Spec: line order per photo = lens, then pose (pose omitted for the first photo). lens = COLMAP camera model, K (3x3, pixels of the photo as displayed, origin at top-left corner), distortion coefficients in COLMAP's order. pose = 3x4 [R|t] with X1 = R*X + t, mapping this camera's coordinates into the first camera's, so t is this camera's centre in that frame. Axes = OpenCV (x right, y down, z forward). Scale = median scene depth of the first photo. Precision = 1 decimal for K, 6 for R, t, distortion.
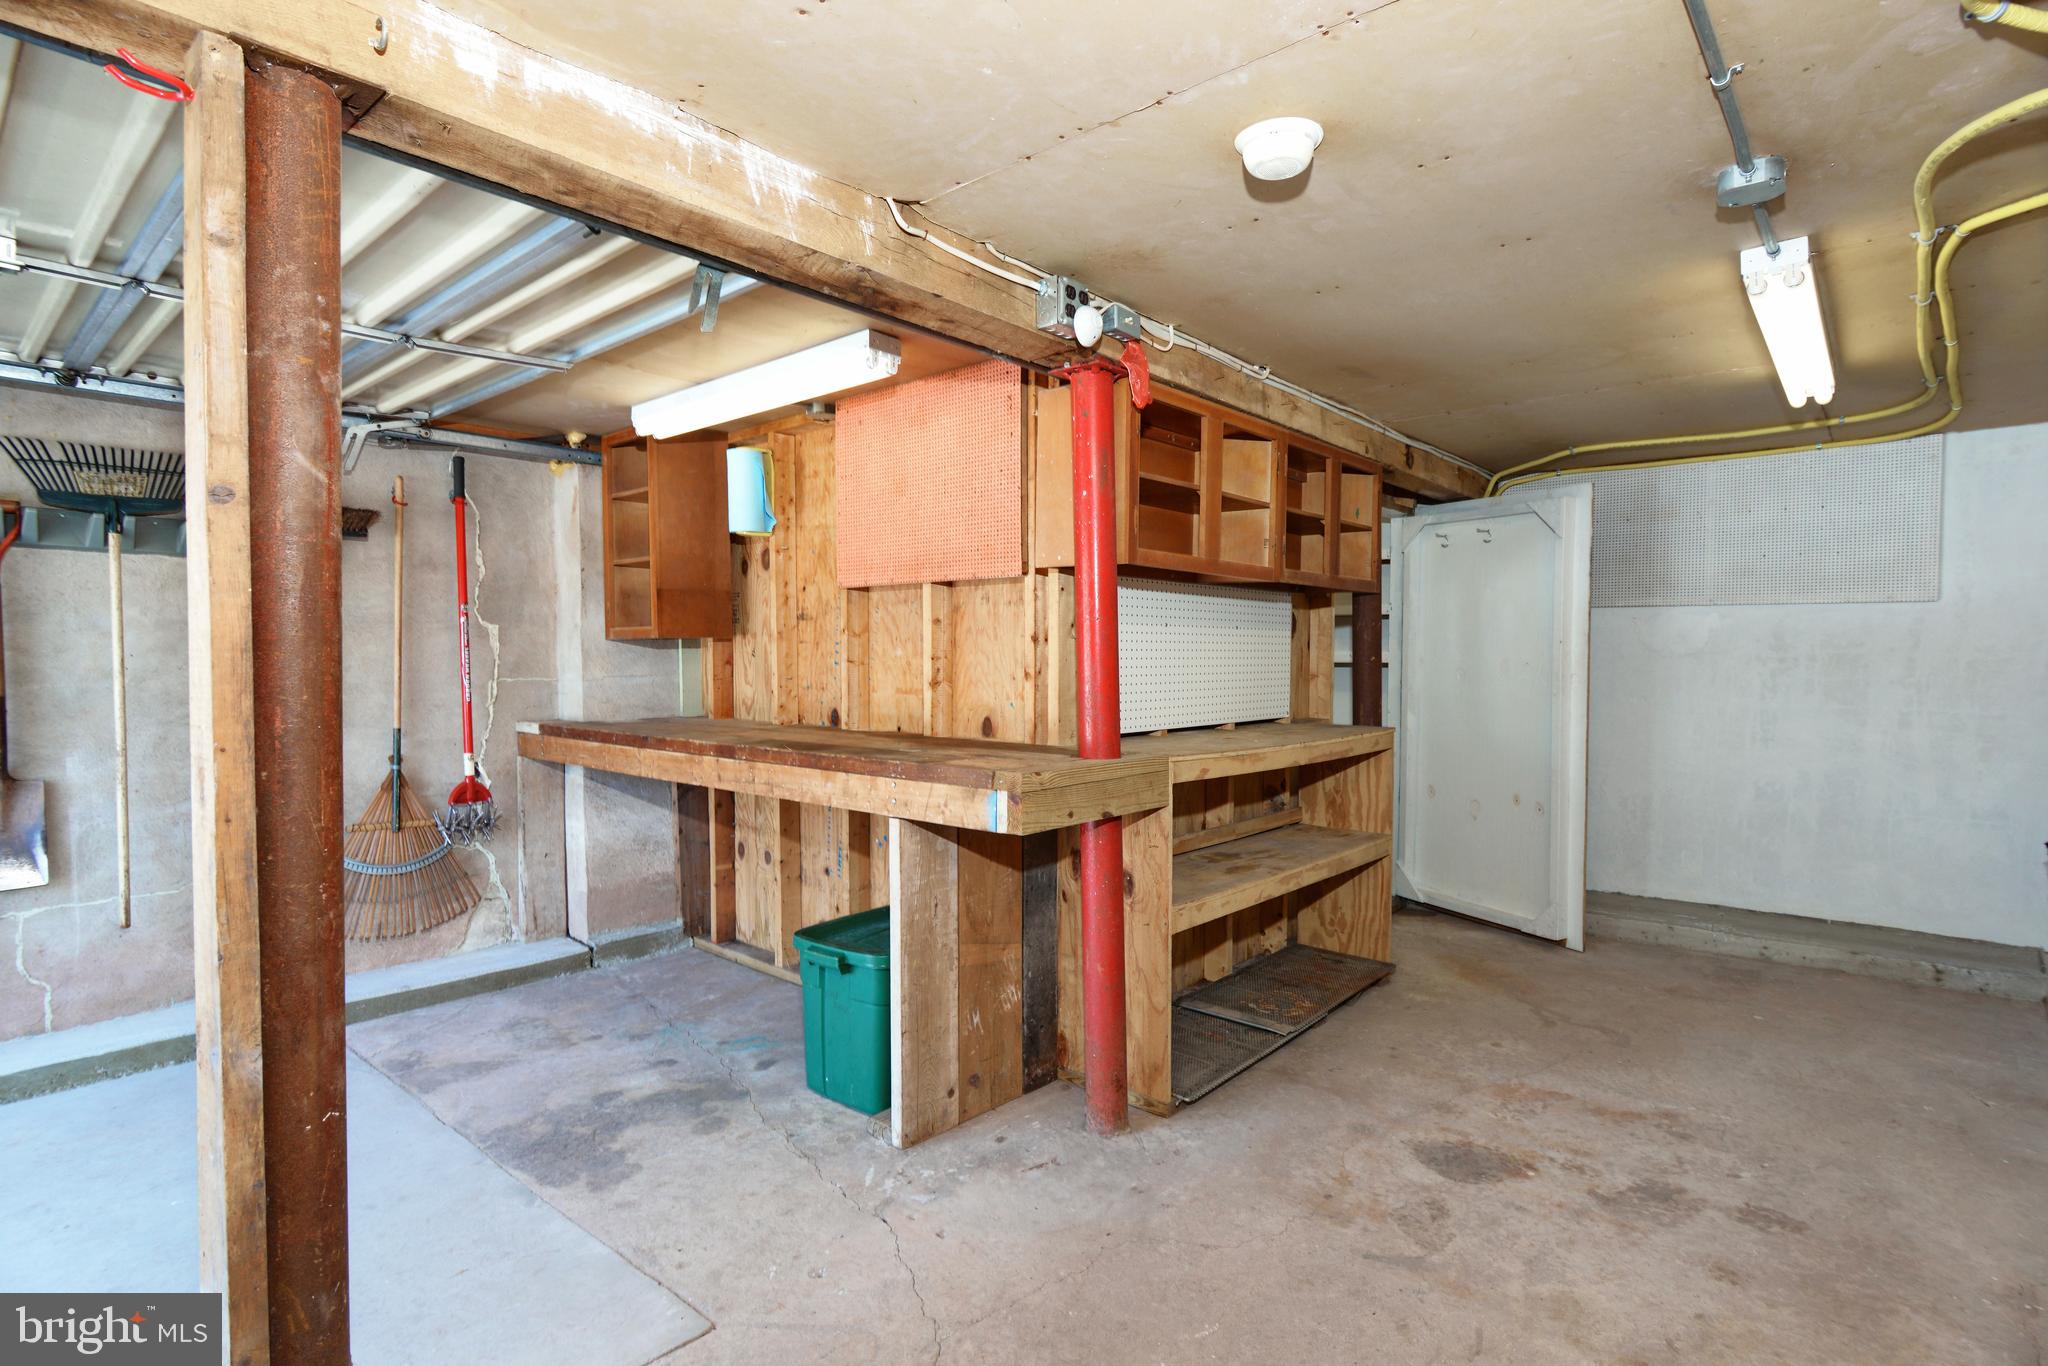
lens RADIAL K [[1013.3, 0, 1017.0], [0, 1013.3, 676.9], [0, 0, 1]] dist [-0.003127, -0.002925]
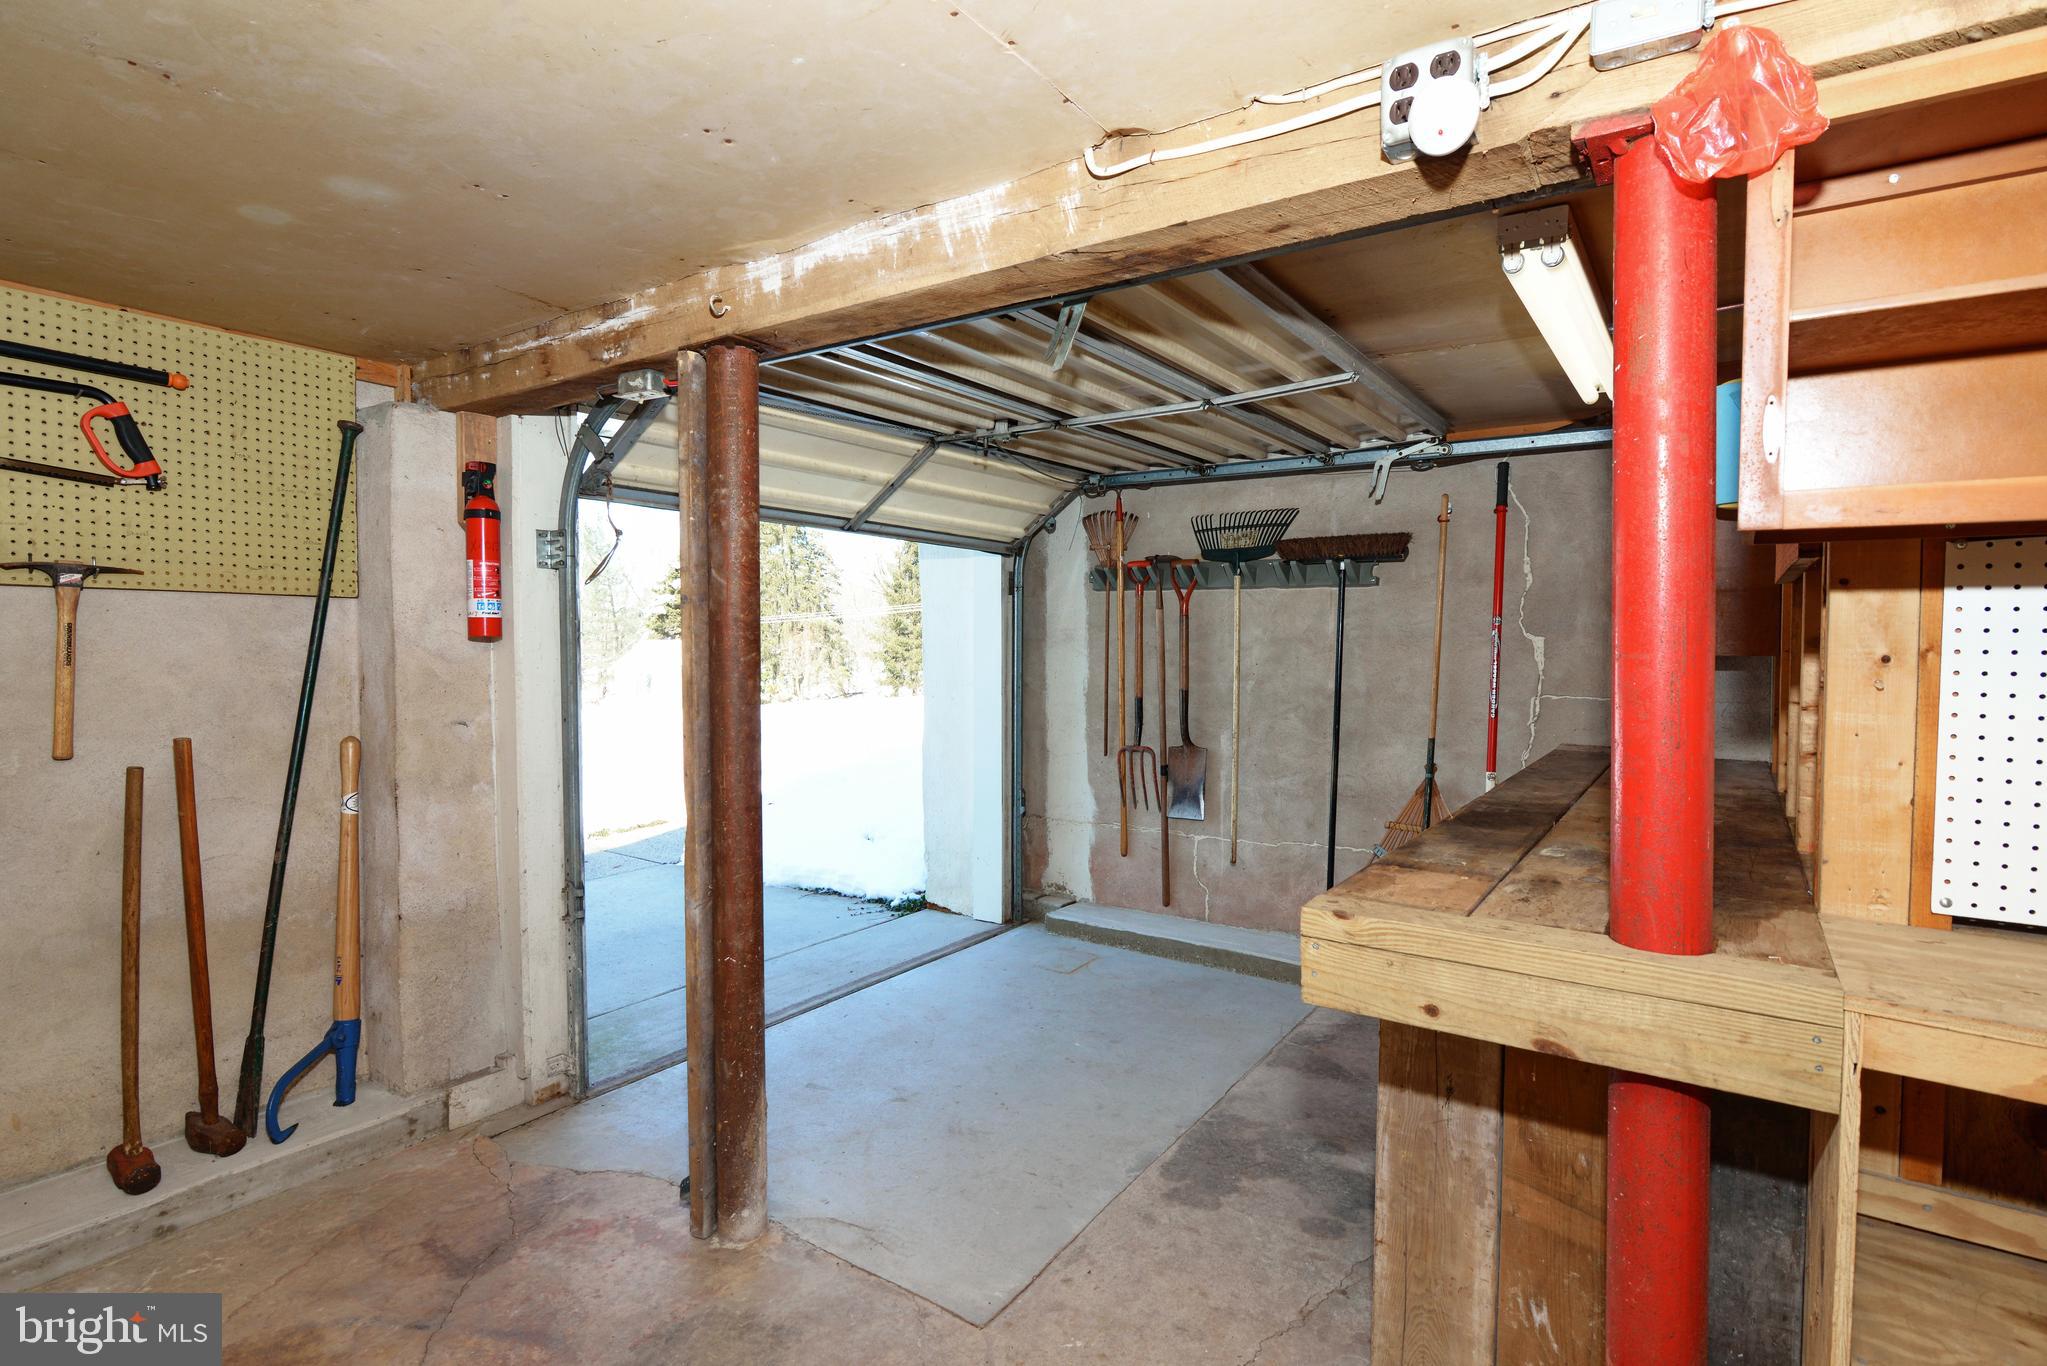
lens RADIAL K [[1012.8, 0, 1019.5], [0, 1012.8, 678.2], [0, 0, 1]] dist [-0.003127, -0.002925]
pose [[0.119163, 0.041347, -0.992013, 0.512116], [-0.024590, 0.998949, 0.038683, -0.056575], [0.992570, 0.019784, 0.120055, 0.629756]]
